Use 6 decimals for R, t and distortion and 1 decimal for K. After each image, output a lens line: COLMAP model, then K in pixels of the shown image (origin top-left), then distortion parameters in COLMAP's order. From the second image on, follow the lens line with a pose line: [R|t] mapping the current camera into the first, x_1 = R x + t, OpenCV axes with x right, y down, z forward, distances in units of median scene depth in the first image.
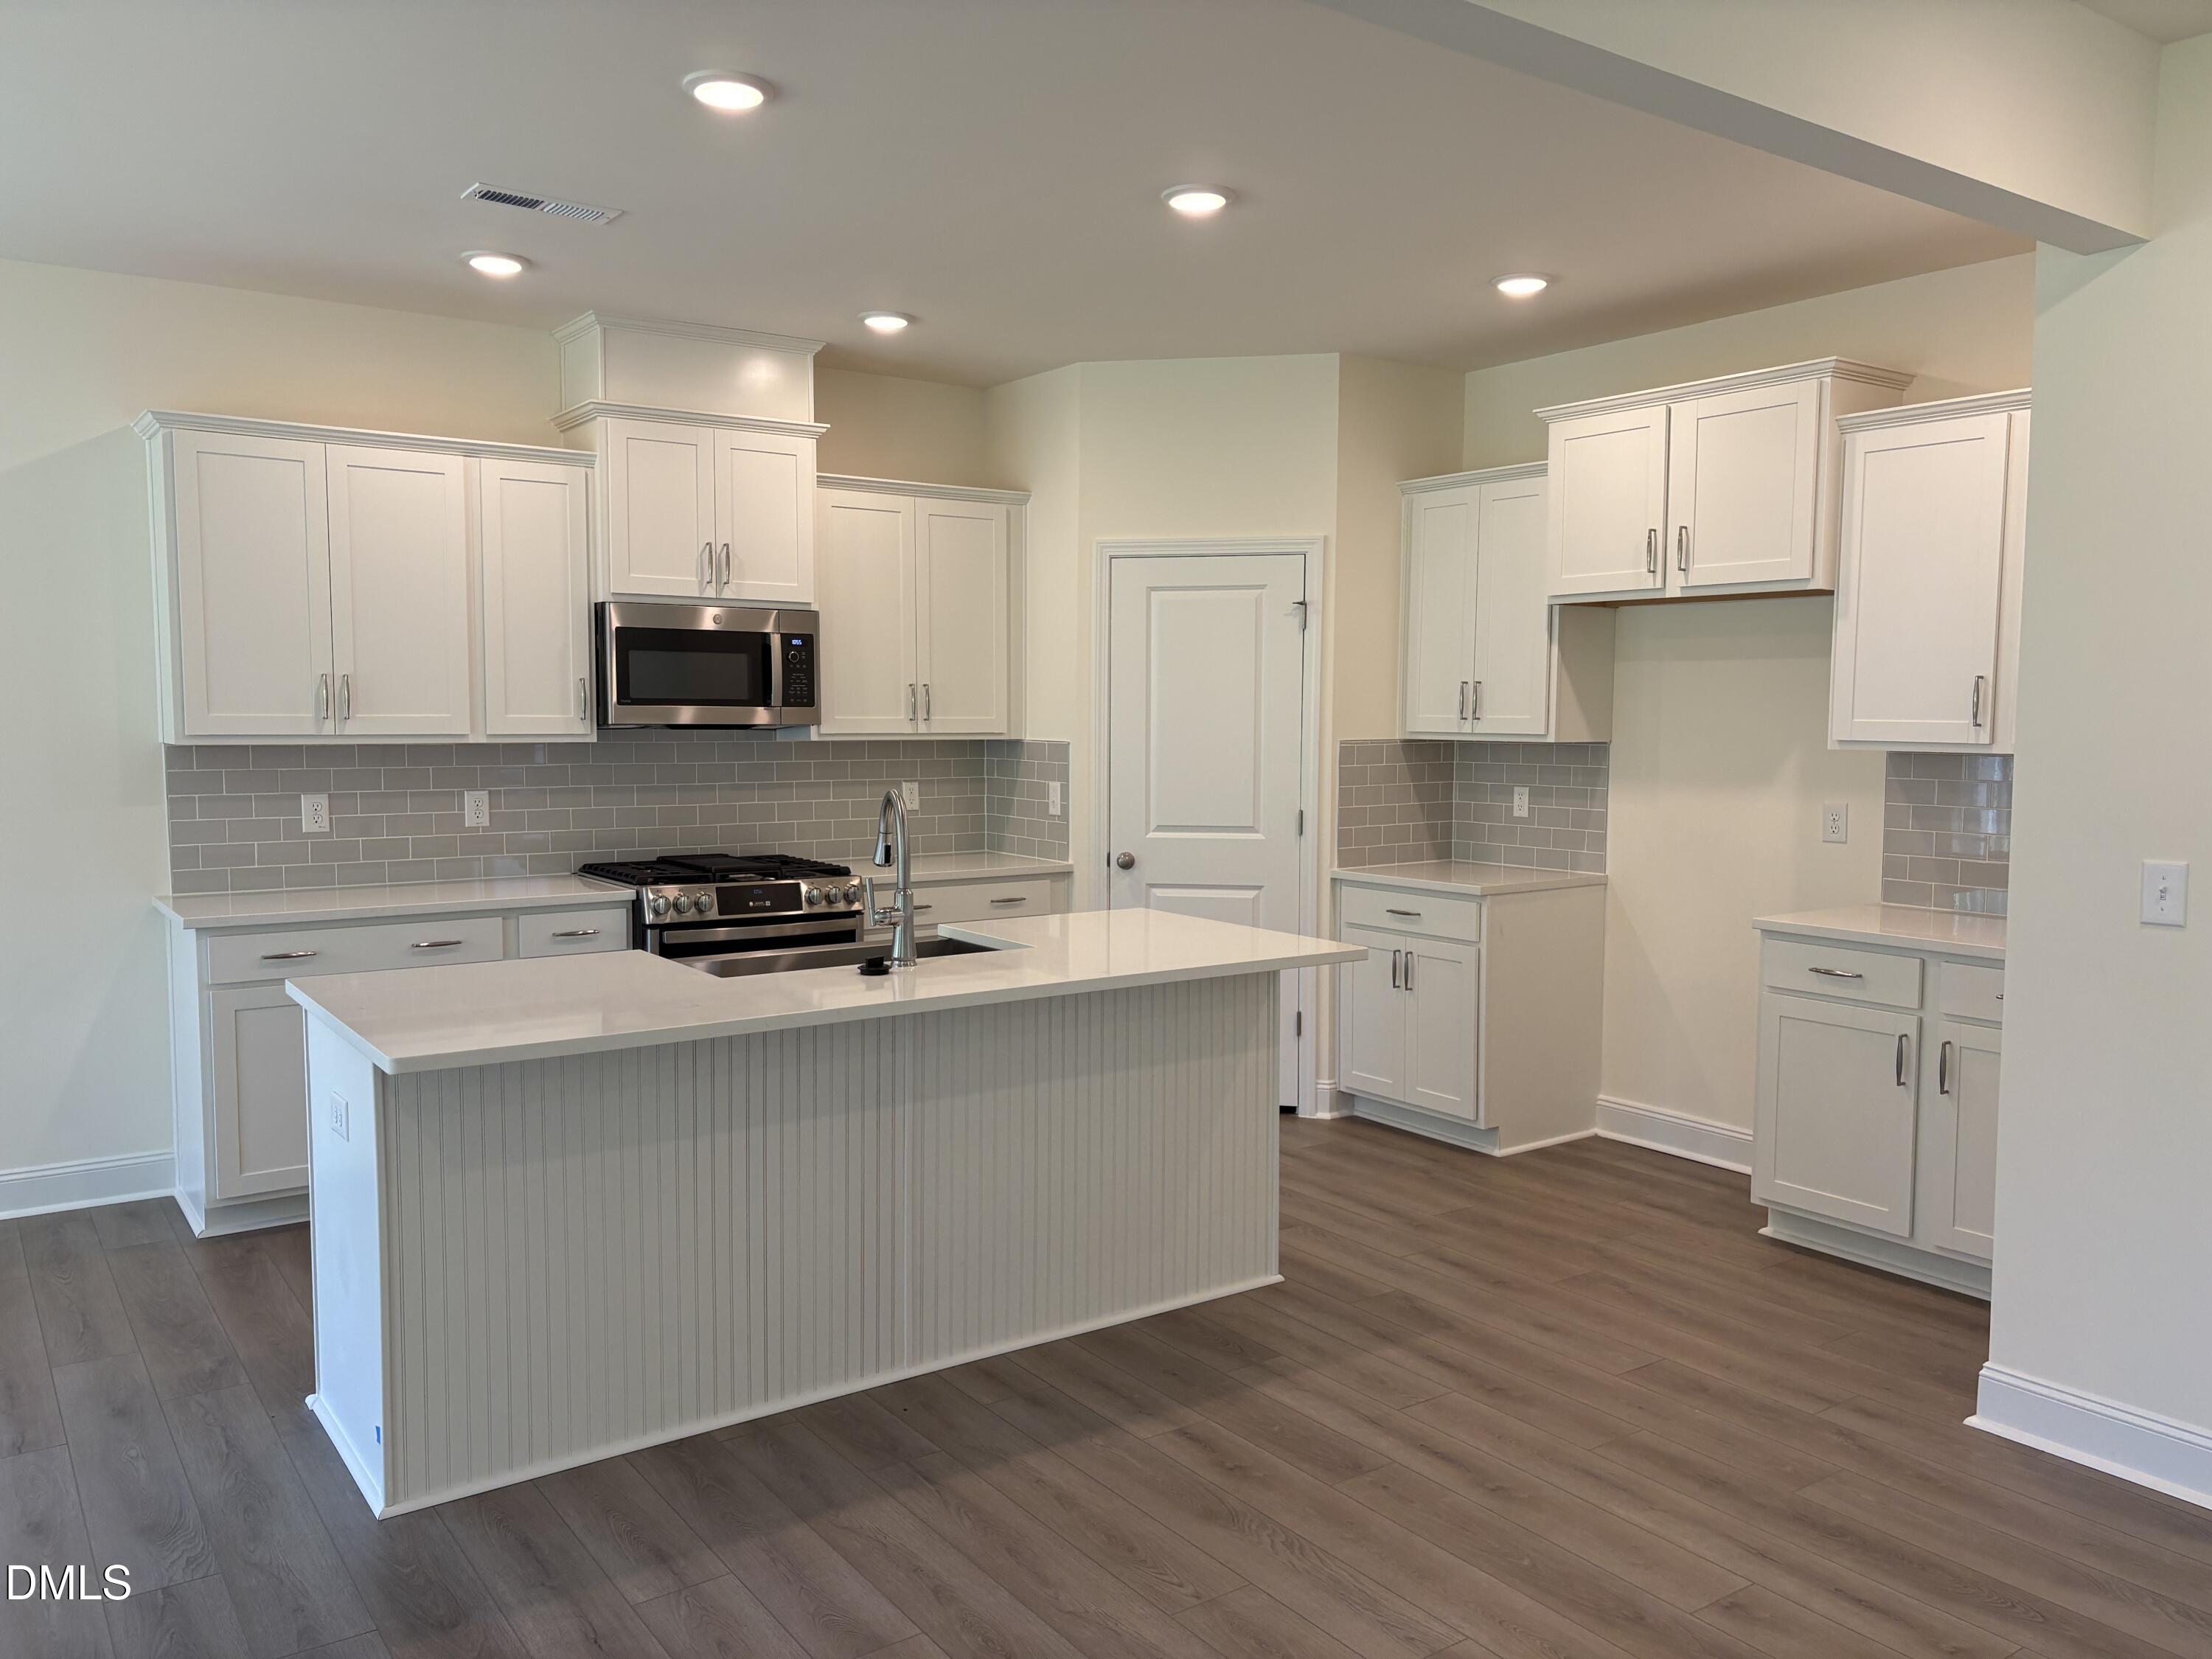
lens RADIAL K [[1657.5, 0, 1144.1], [0, 1657.5, 848.6], [0, 0, 1]] dist [0.055817, -0.048925]
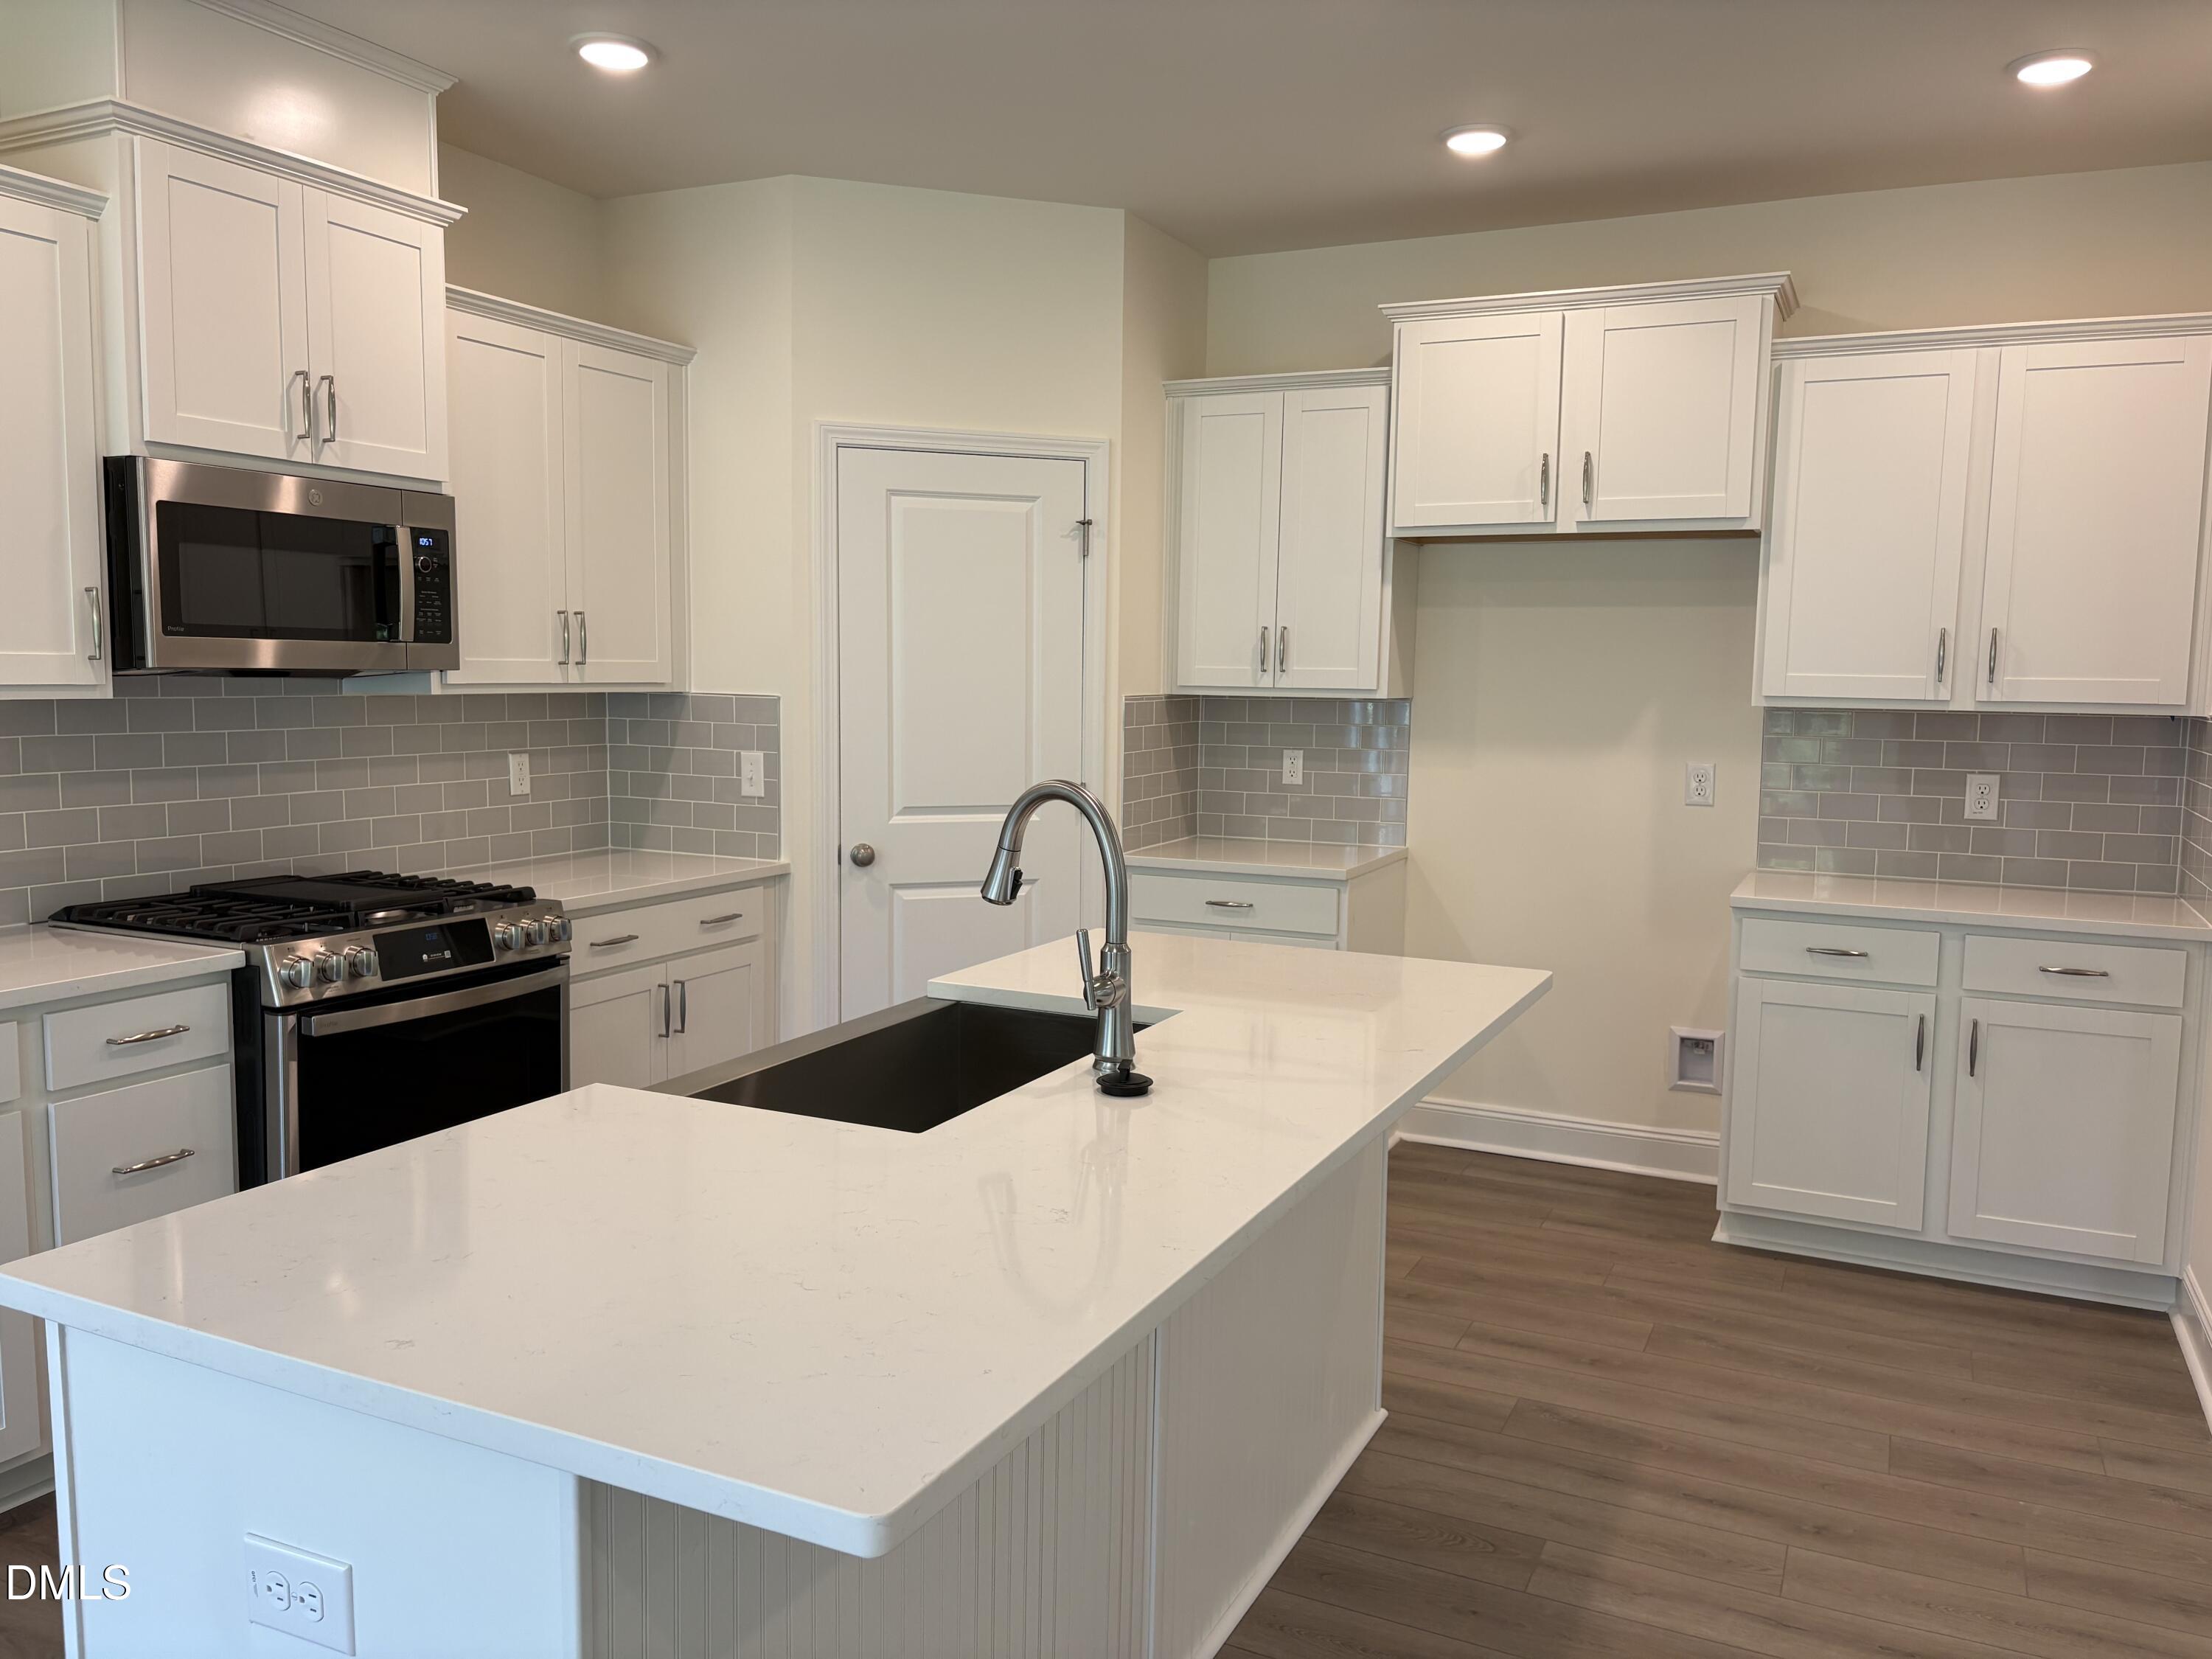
lens RADIAL K [[1657.5, 0, 1112.7], [0, 1657.5, 833.3], [0, 0, 1]] dist [0.055817, -0.048925]
pose [[0.880018, -0.039791, 0.473271, -0.303439], [0.029824, 0.999147, 0.028549, -0.023528], [-0.474003, -0.011009, 0.880454, 0.322089]]
